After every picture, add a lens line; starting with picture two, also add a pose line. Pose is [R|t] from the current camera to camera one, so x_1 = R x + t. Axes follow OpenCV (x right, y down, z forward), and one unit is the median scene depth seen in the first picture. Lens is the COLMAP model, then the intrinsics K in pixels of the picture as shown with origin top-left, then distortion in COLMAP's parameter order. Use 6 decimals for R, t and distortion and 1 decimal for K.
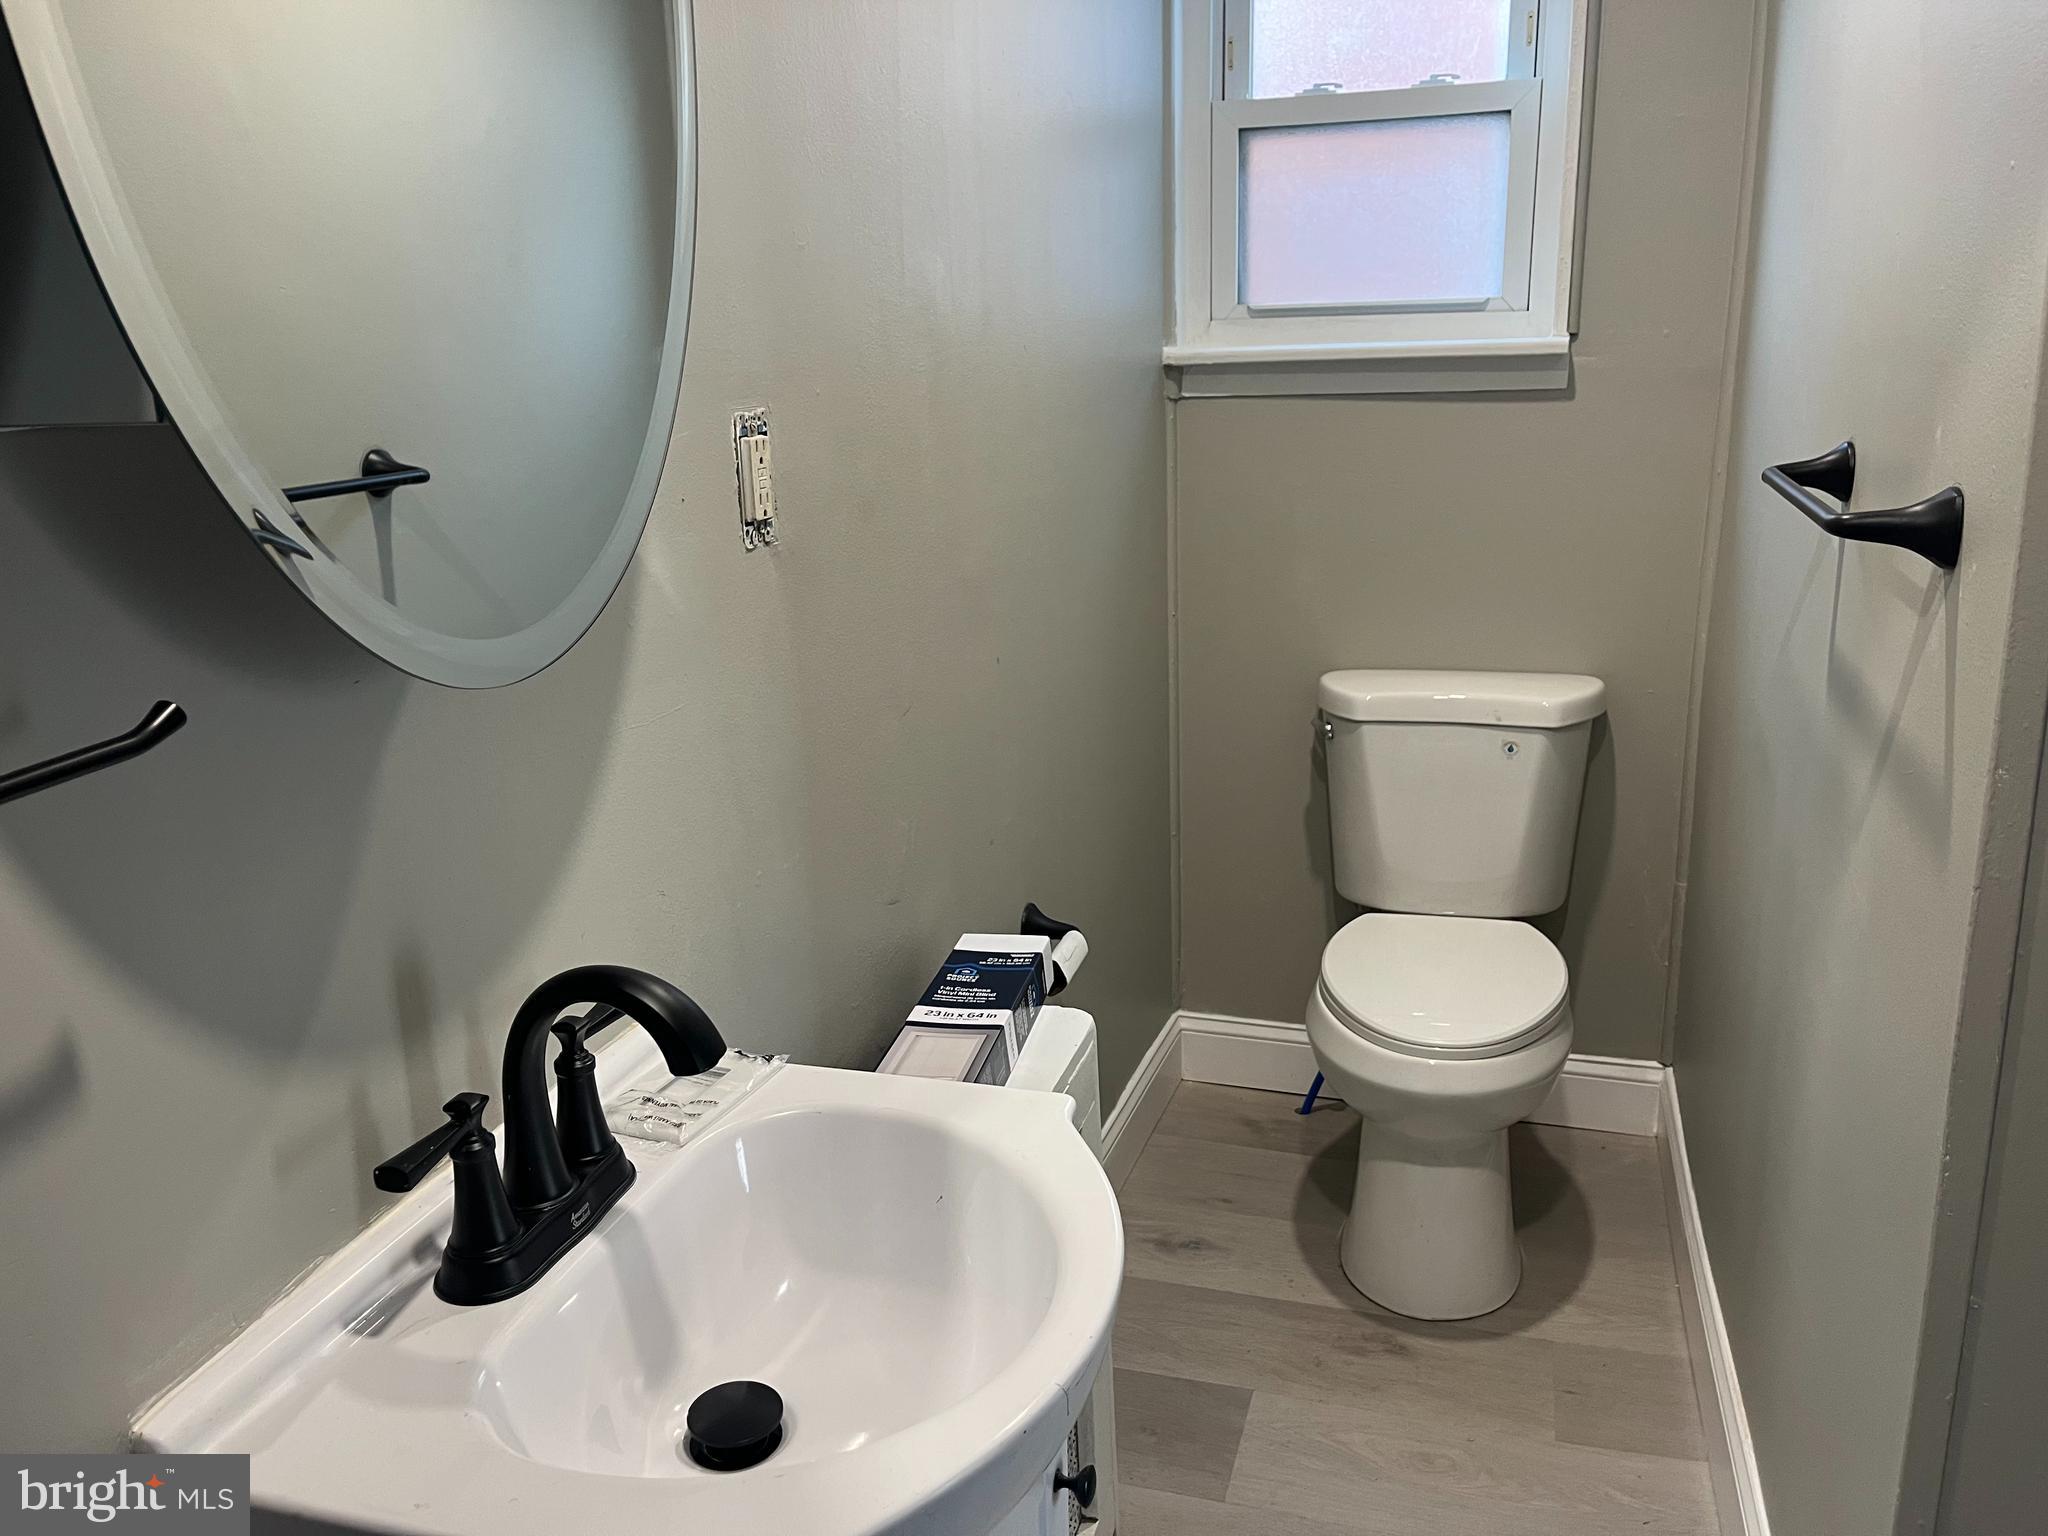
lens RADIAL K [[1556.3, 0, 1038.9], [0, 1556.3, 773.9], [0, 0, 1]] dist [0.027962, -0.005563]
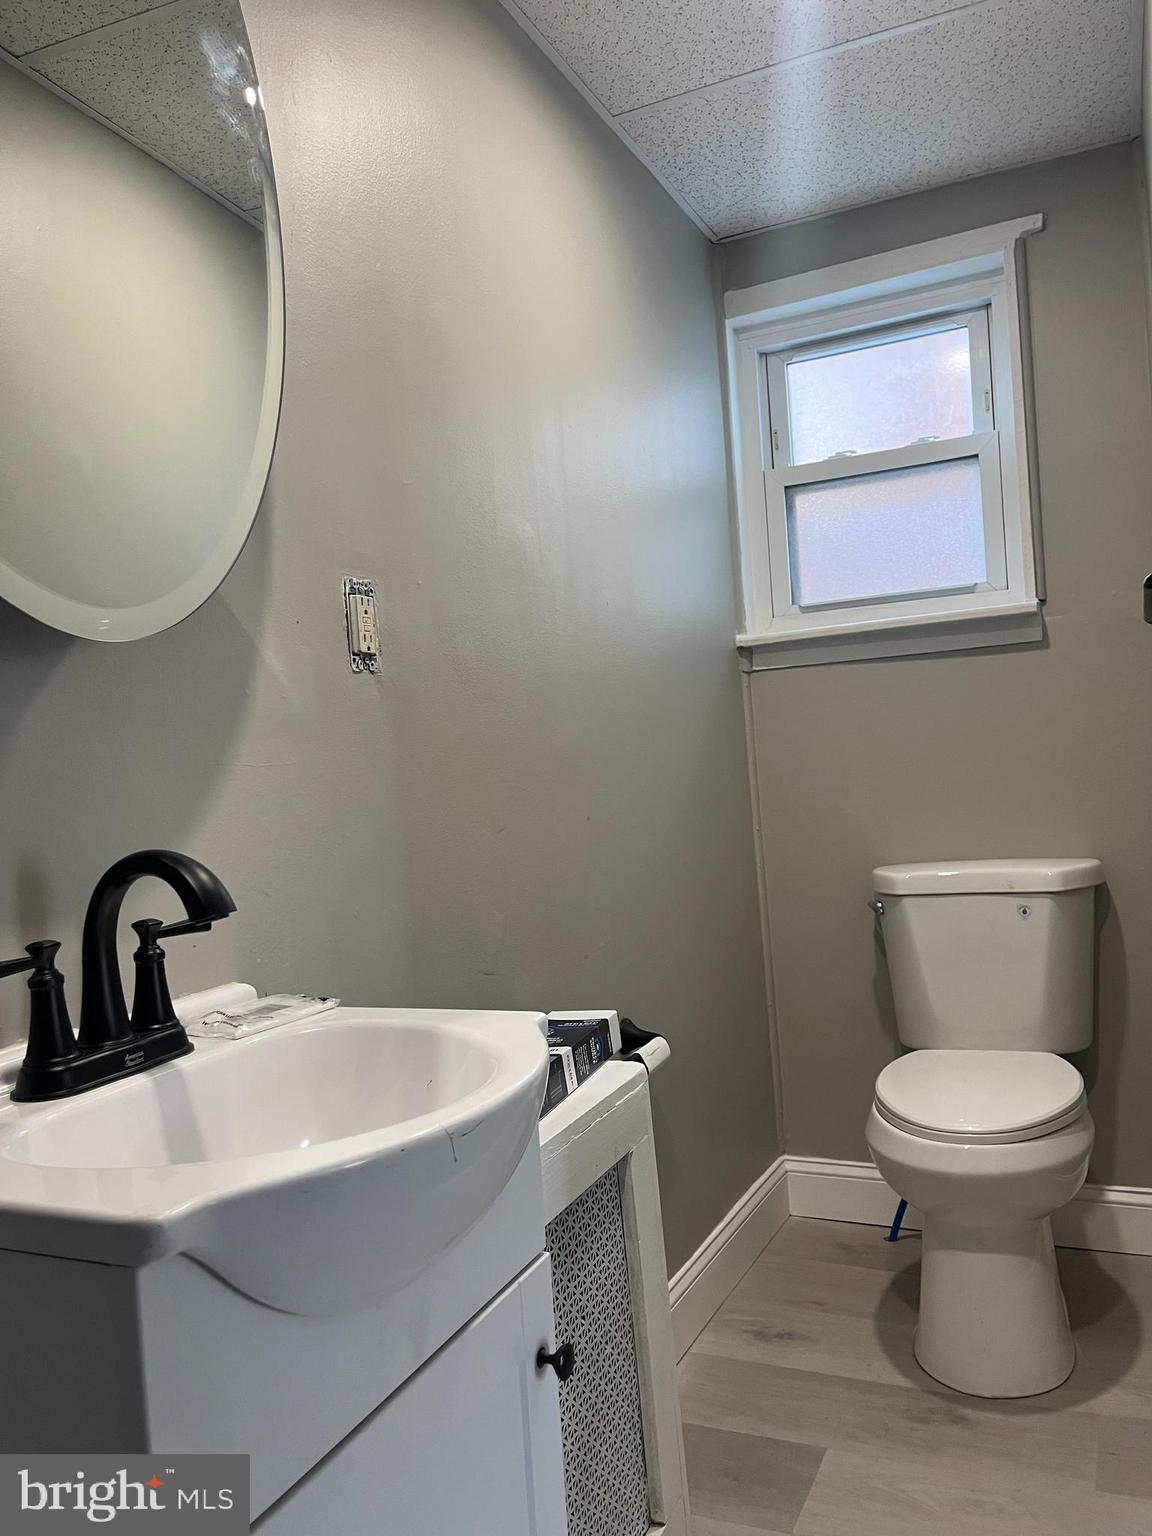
lens RADIAL K [[1167.2, 0, 586.3], [0, 1167.2, 808.9], [0, 0, 1]] dist [0.027962, -0.005563]
pose [[0.989096, -0.040694, -0.141537, 0.093146], [0.005358, 0.970374, -0.241550, 0.131360], [0.147173, 0.238158, 0.960011, 0.027729]]
